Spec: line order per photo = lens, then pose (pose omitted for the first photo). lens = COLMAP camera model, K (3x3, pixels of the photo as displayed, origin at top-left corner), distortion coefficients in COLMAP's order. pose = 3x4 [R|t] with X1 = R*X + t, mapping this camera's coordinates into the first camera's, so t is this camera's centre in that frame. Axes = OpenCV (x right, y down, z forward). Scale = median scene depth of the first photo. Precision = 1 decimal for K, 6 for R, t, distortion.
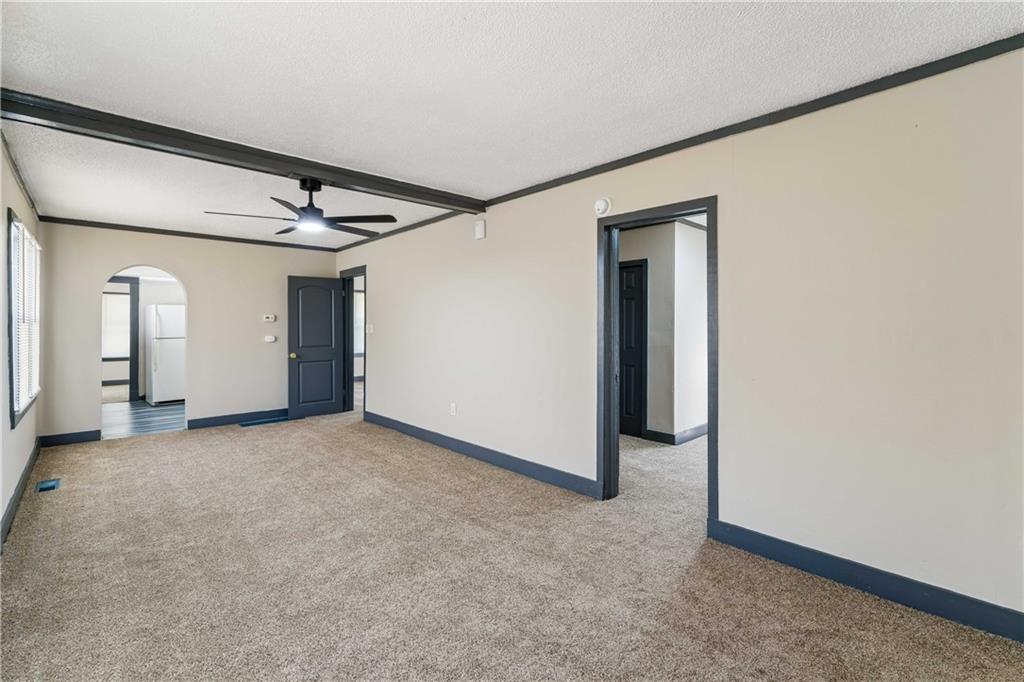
lens RADIAL K [[471.9, 0, 512.6], [0, 471.9, 334.7], [0, 0, 1]] dist [-0.004590, -0.000816]
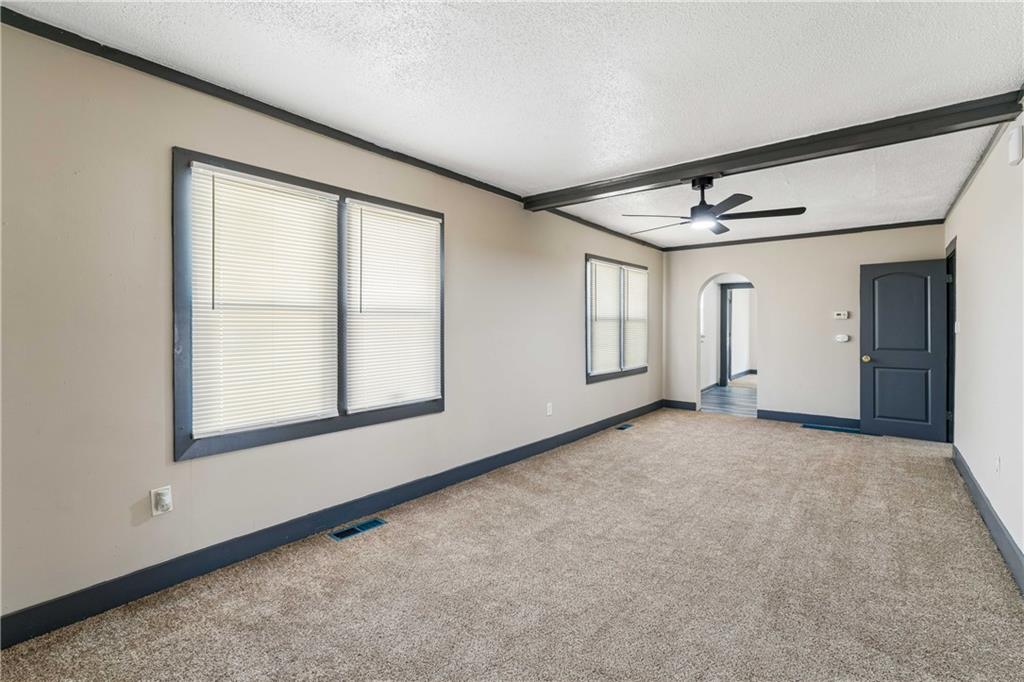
lens RADIAL K [[471.9, 0, 505.4], [0, 471.9, 329.8], [0, 0, 1]] dist [-0.004590, -0.000816]
pose [[0.116674, 0.010823, -0.993111, 0.376974], [-0.021920, 0.999725, 0.008319, -0.000398], [0.992928, 0.020798, 0.116879, 0.328492]]
